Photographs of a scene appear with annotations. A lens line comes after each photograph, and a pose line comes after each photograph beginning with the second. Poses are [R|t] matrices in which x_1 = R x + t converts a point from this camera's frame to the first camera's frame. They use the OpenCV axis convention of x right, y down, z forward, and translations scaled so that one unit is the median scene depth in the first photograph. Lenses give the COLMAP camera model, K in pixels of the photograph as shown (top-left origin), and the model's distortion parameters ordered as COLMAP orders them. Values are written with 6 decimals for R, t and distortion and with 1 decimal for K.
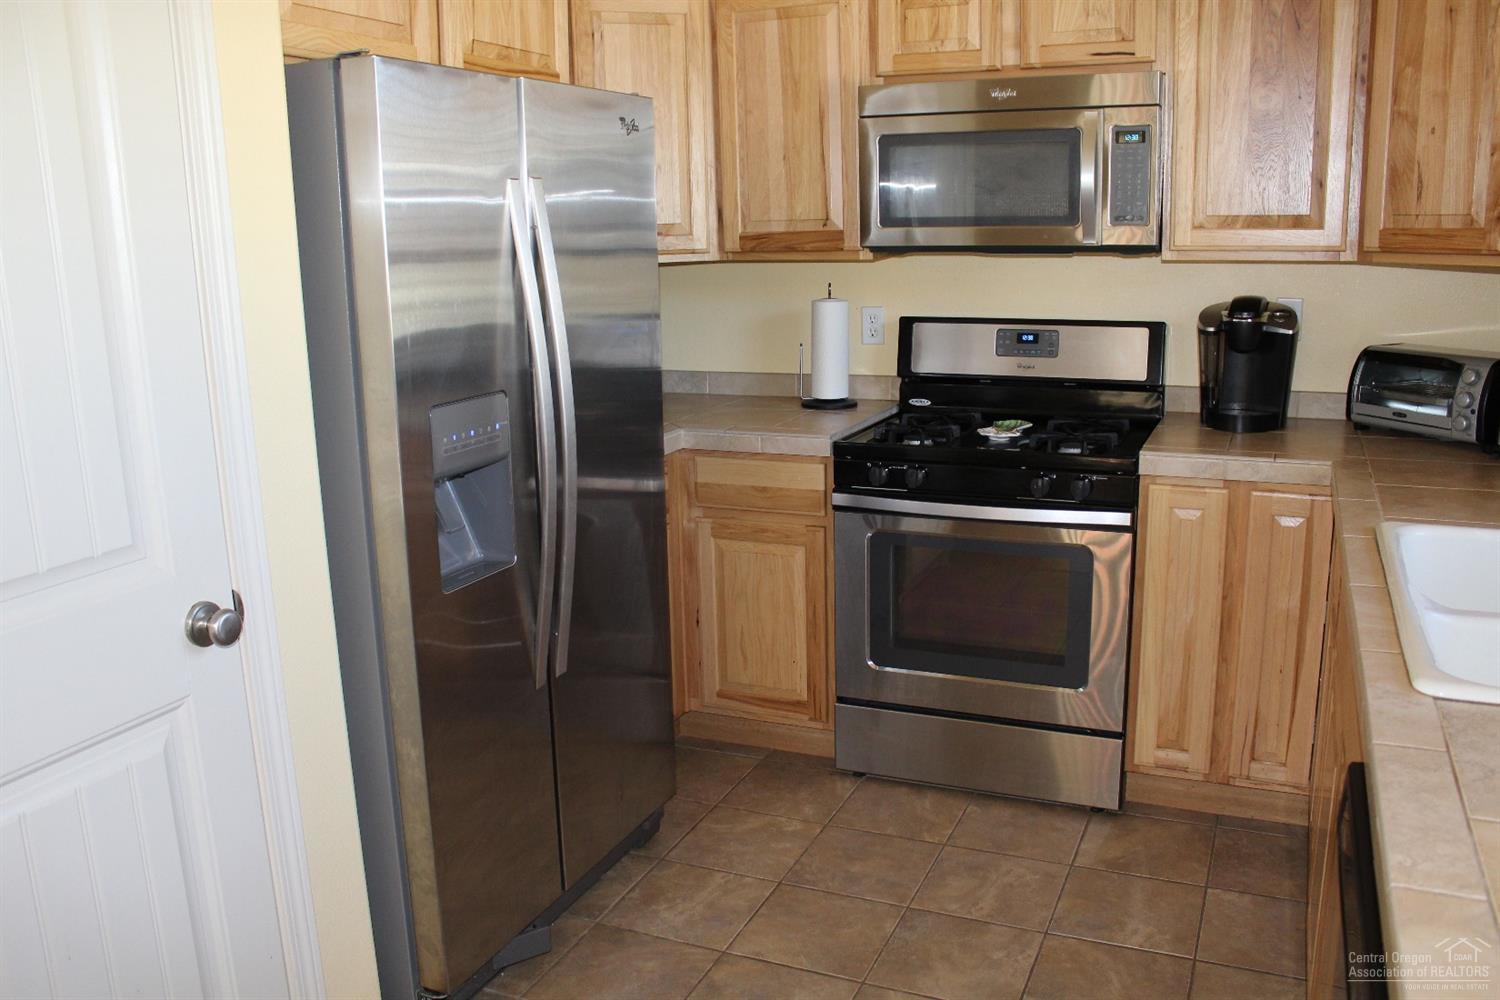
lens RADIAL K [[1255.7, 0, 750.0], [0, 1255.7, 500.0], [0, 0, 1]] dist [-0.166448, 0.158858]
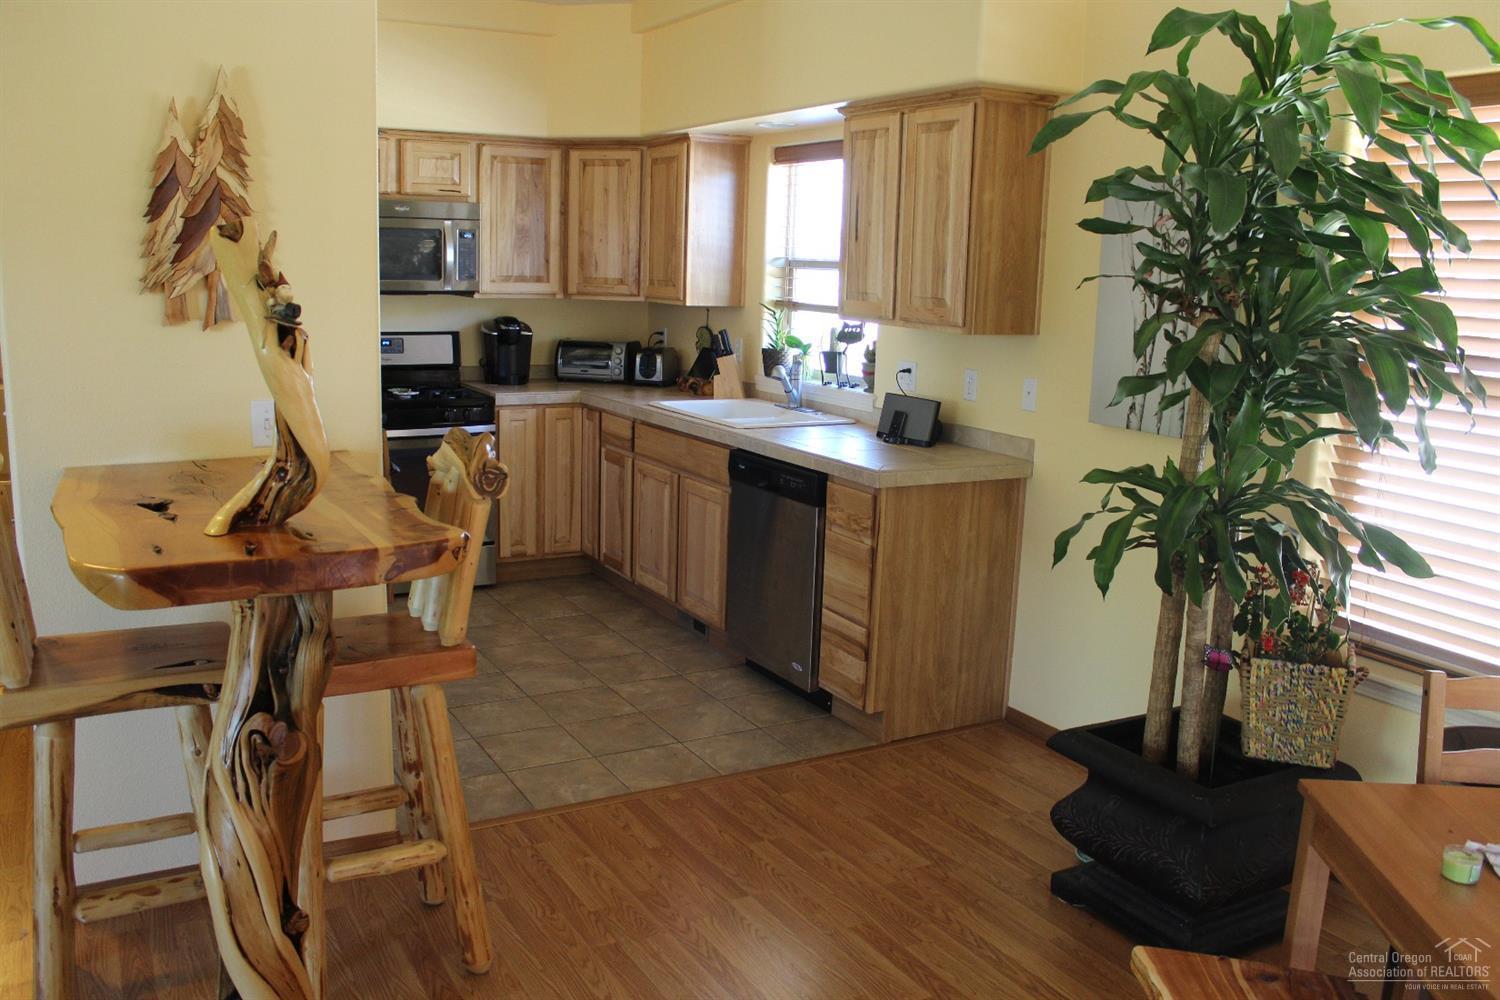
lens RADIAL K [[1255.7, 0, 750.0], [0, 1255.7, 500.0], [0, 0, 1]] dist [-0.166448, 0.158858]
pose [[0.599399, -0.106313, 0.793359, -1.018384], [0.133541, 0.990532, 0.031842, 0.118339], [-0.789232, 0.086860, 0.607921, -0.513605]]
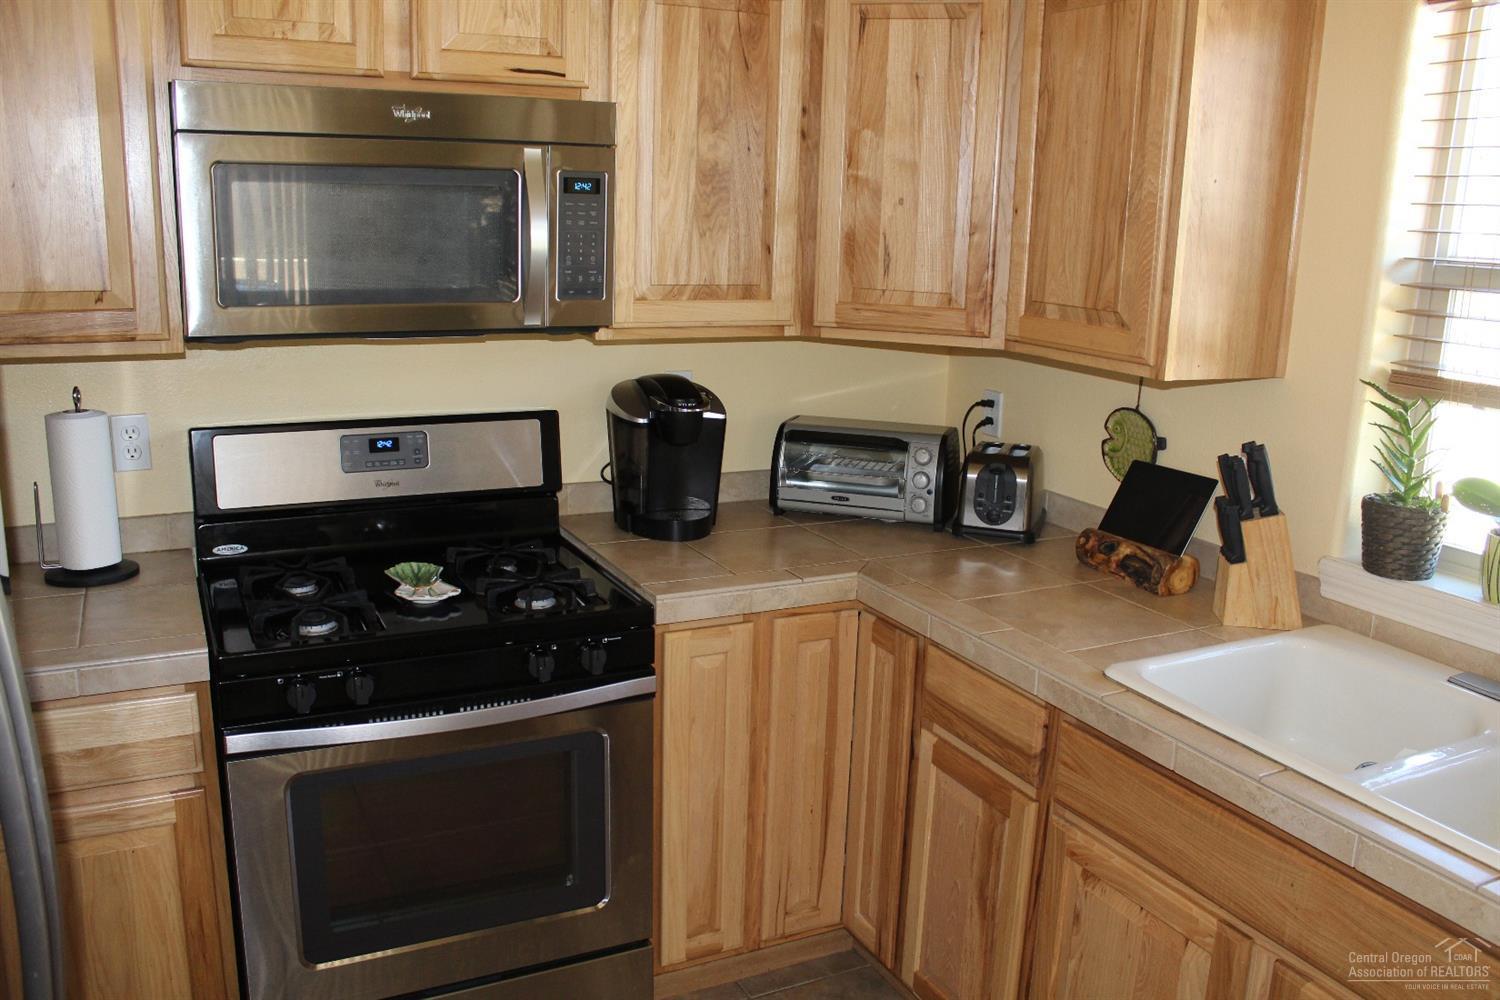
lens RADIAL K [[1255.7, 0, 750.0], [0, 1255.7, 500.0], [0, 0, 1]] dist [-0.166448, 0.158858]
pose [[0.639733, -0.132351, 0.757116, -0.228905], [0.125851, 0.989805, 0.066687, -0.140015], [-0.758224, 0.052622, 0.649868, 0.426052]]
